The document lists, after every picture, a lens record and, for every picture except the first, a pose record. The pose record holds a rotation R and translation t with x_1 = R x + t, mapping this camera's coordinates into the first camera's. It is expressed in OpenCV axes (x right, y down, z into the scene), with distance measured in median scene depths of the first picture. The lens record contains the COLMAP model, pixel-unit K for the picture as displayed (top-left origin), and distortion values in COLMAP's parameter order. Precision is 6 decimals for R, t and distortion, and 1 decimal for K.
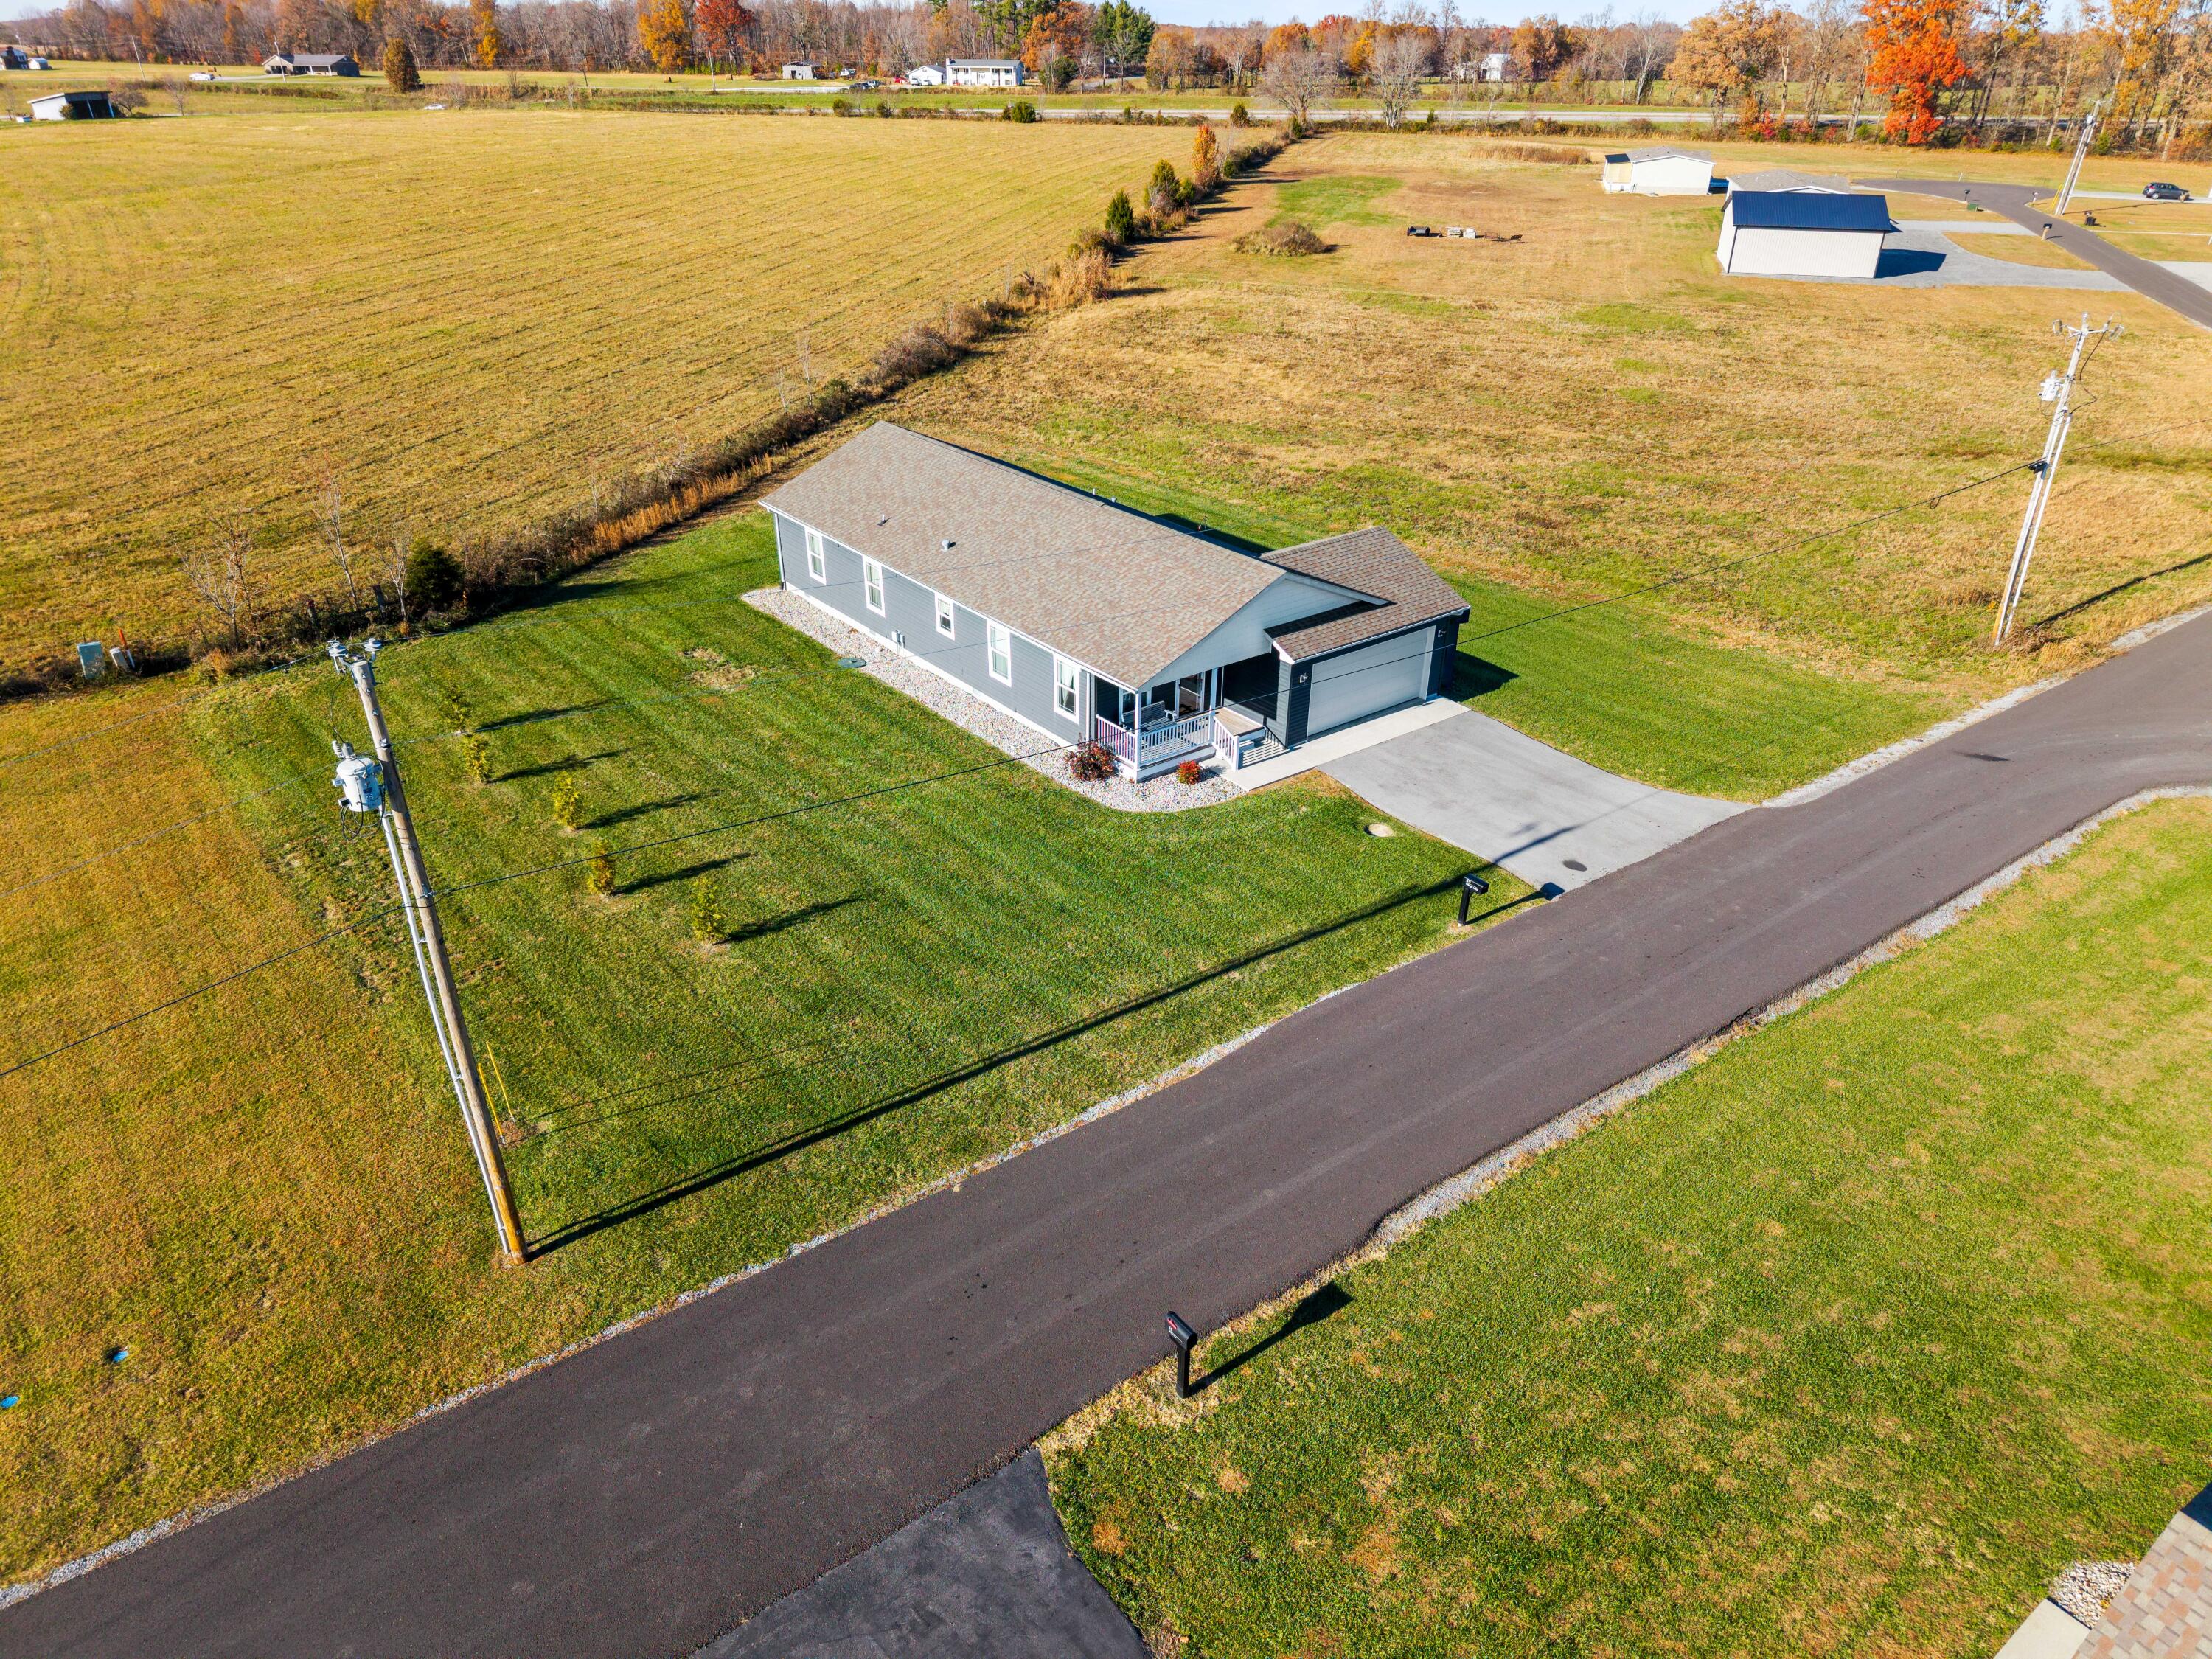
lens RADIAL K [[1483.2, 0, 1100.7], [0, 1483.2, 834.5], [0, 0, 1]] dist [0.012914, -0.010514]
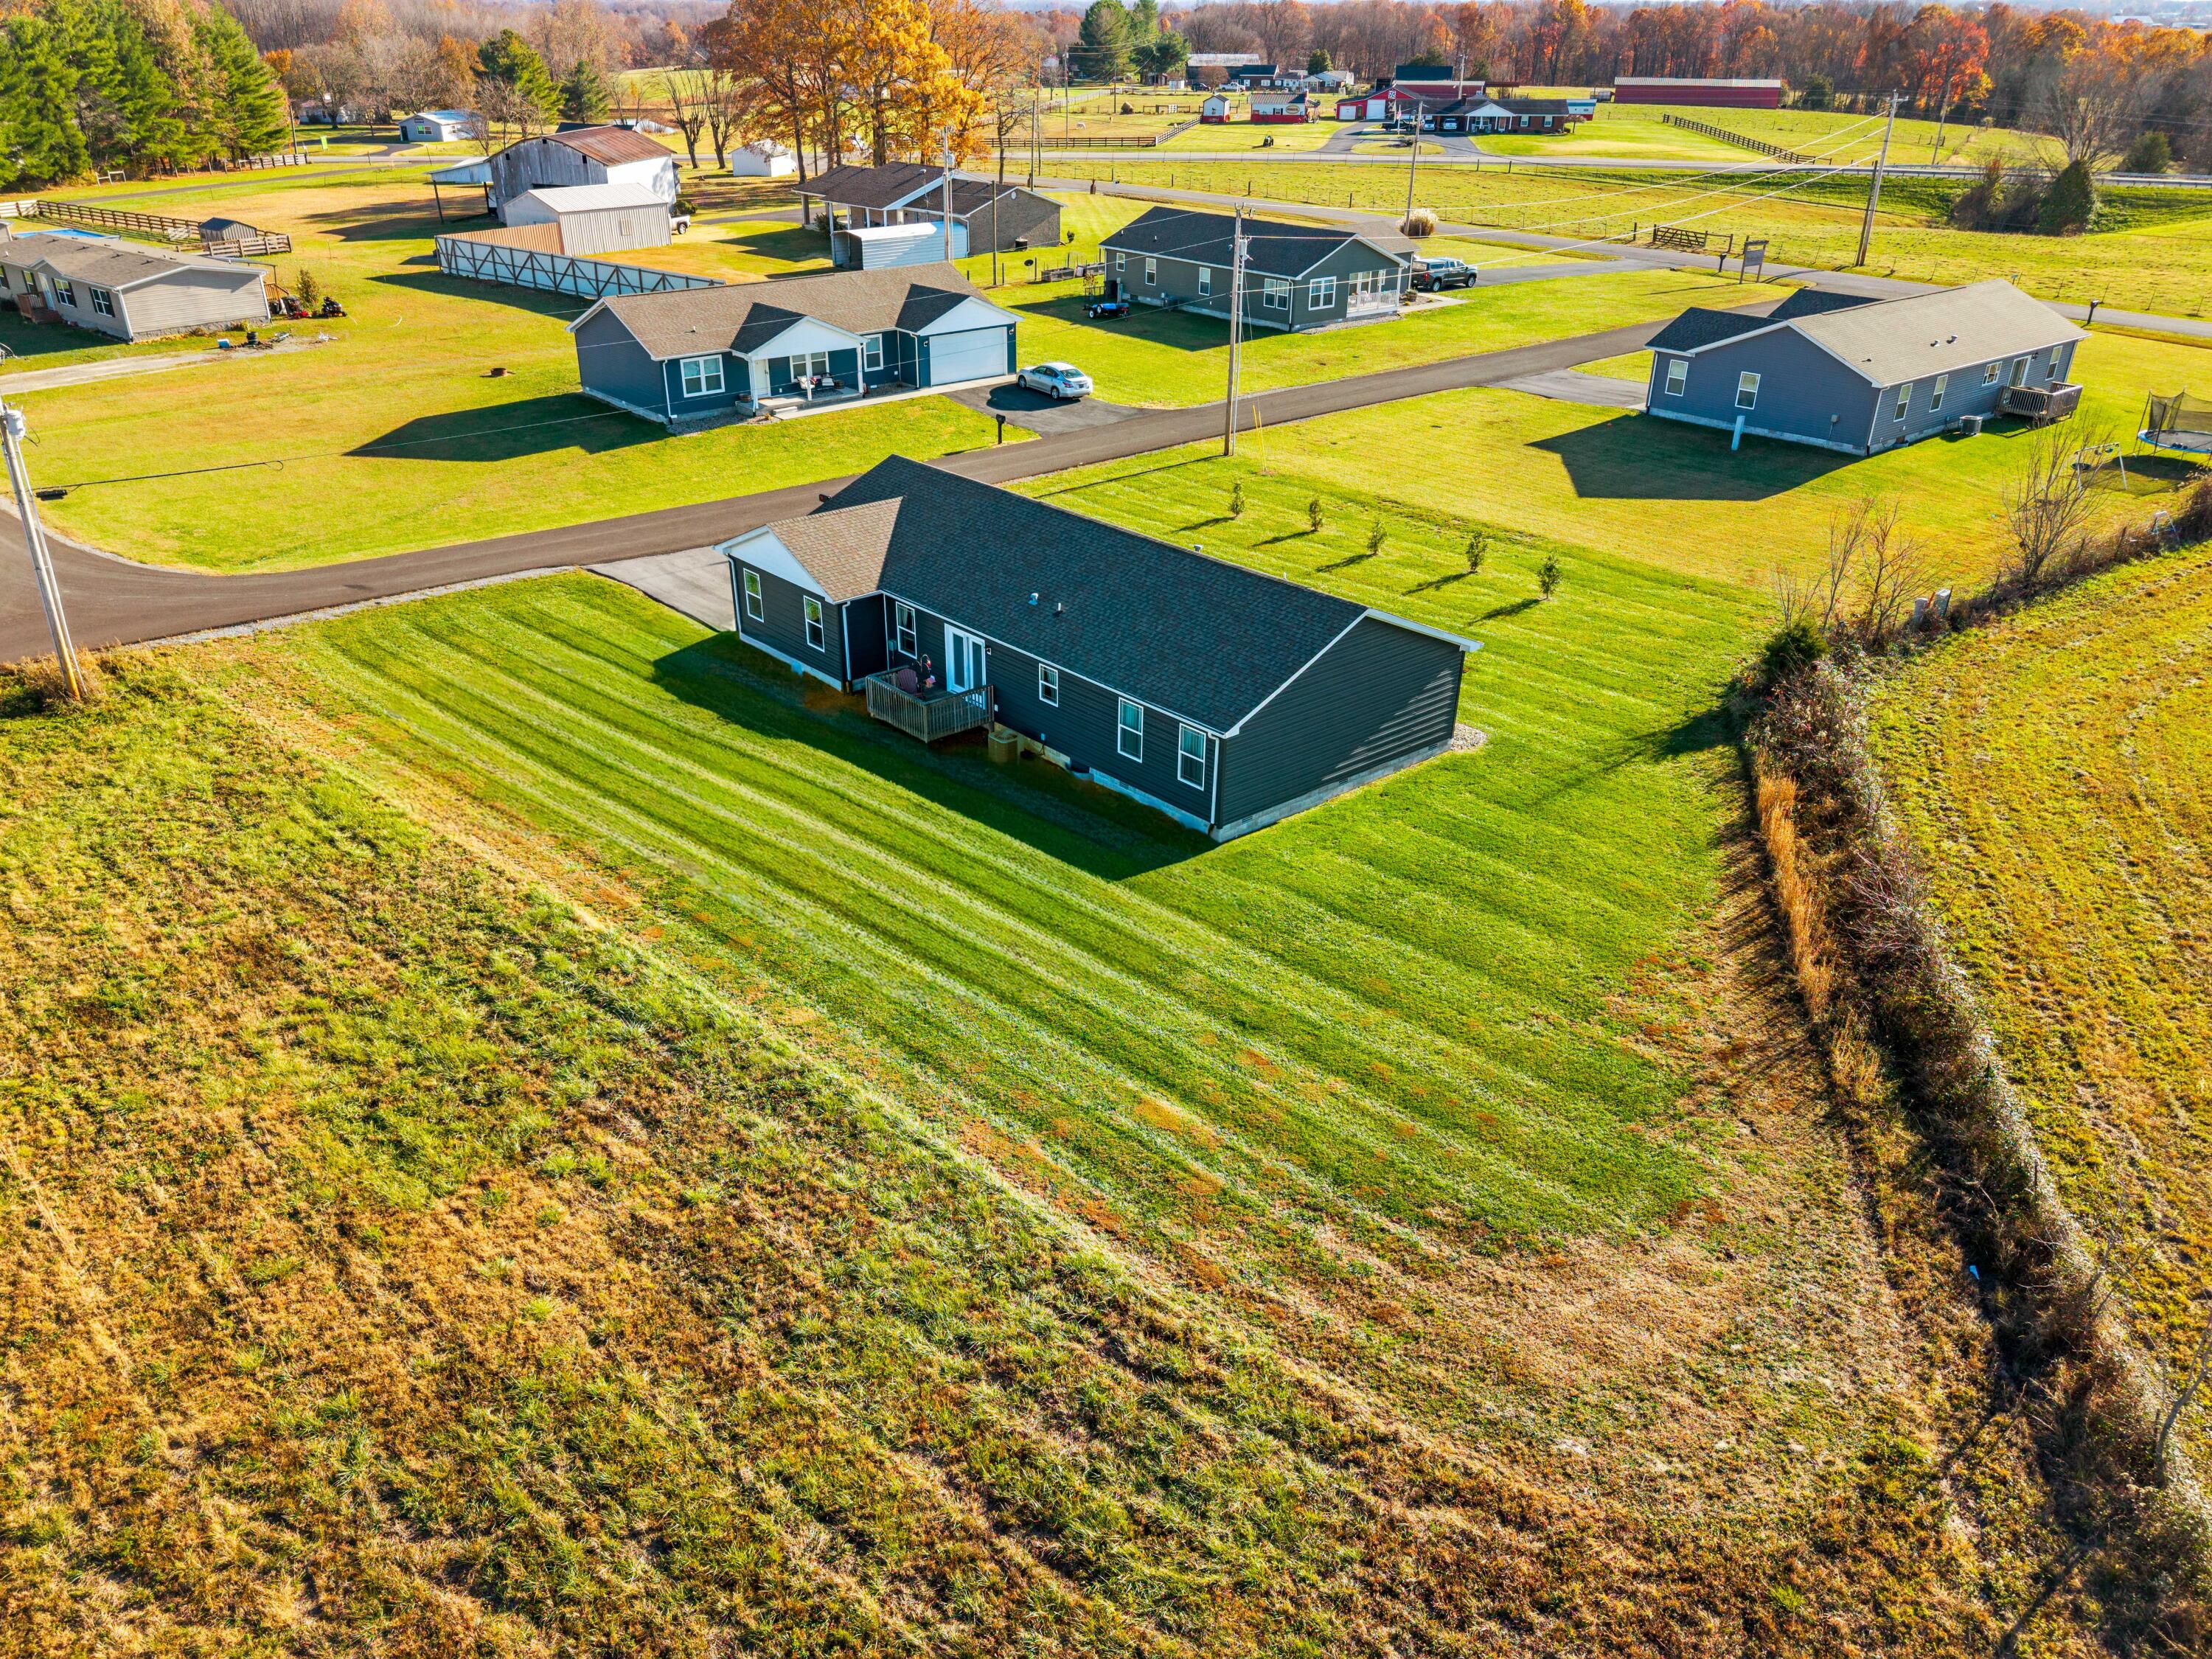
lens RADIAL K [[1666.5, 0, 1074.2], [0, 1666.5, 933.8], [0, 0, 1]] dist [0.012323, -0.010874]
pose [[-0.998921, 0.015713, -0.043702, 0.039070], [-0.028639, 0.532350, 0.846040, -1.152931], [0.036559, 0.846378, -0.531326, 2.071631]]
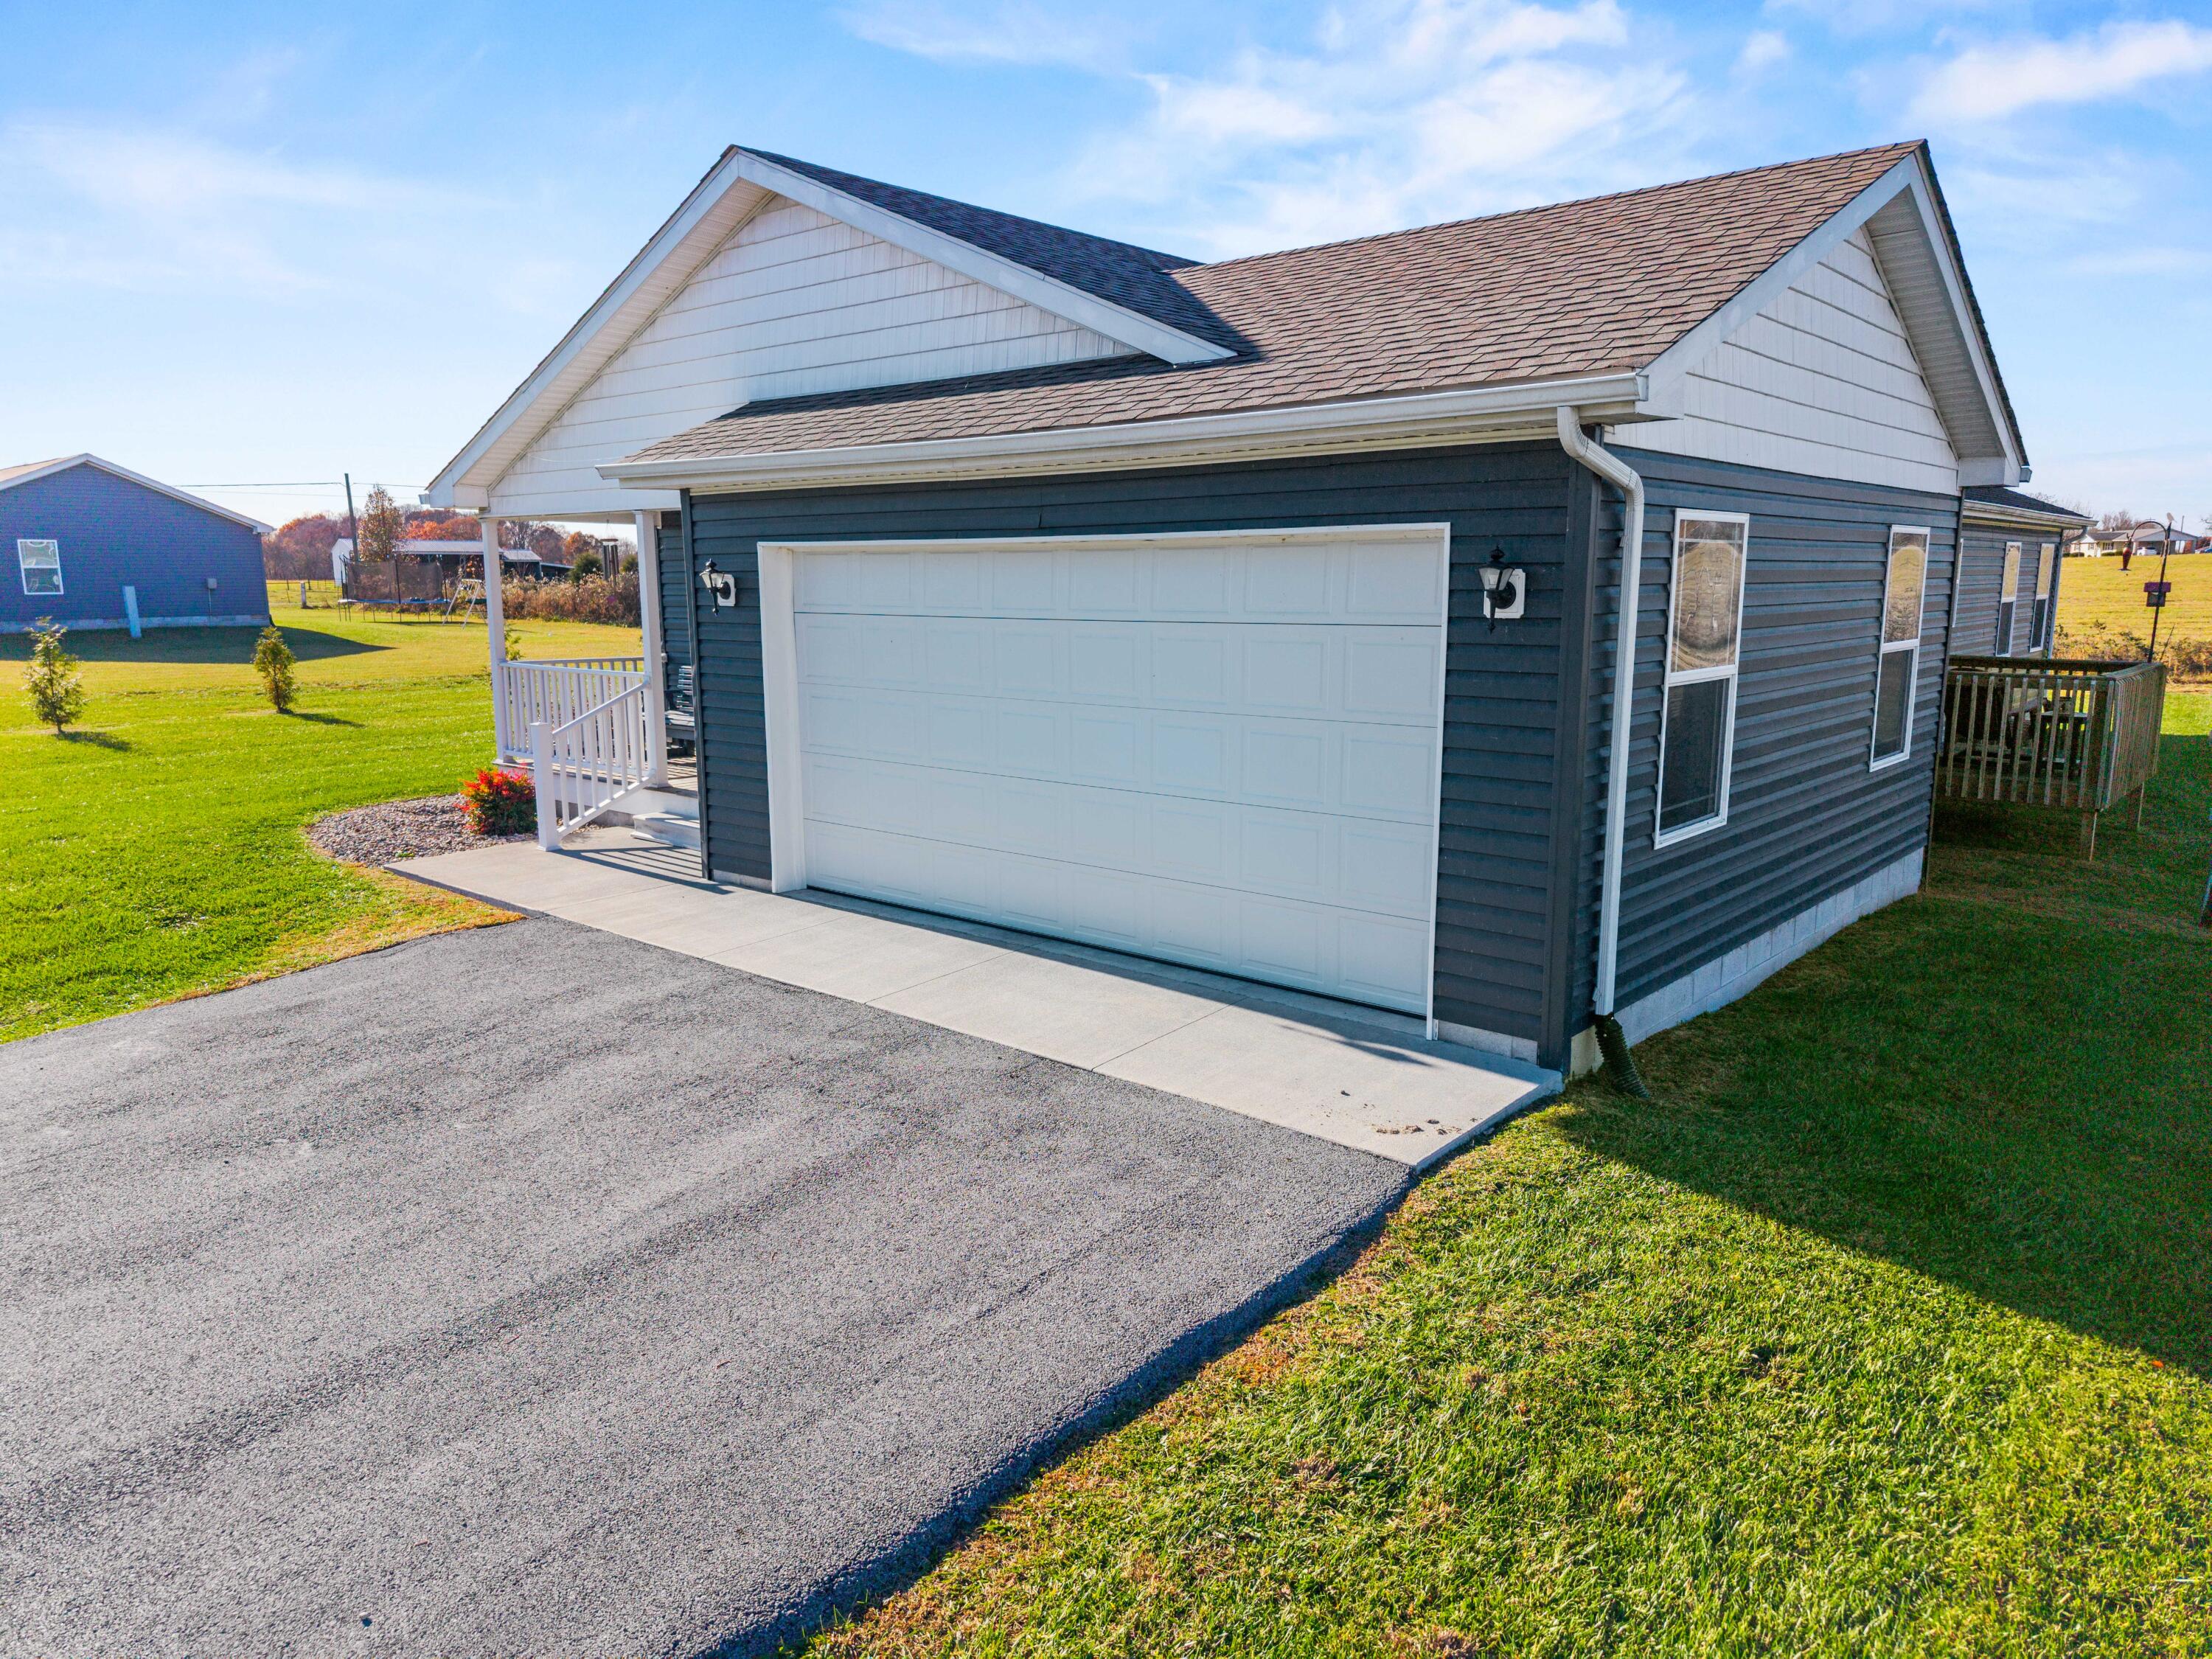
lens RADIAL K [[1483.2, 0, 1100.7], [0, 1483.2, 834.5], [0, 0, 1]] dist [0.012914, -0.010514]
pose [[0.191806, 0.161101, -0.968120, 0.395478], [-0.461447, 0.885404, 0.055913, -0.113158], [0.866185, 0.436012, 0.244165, 1.019489]]
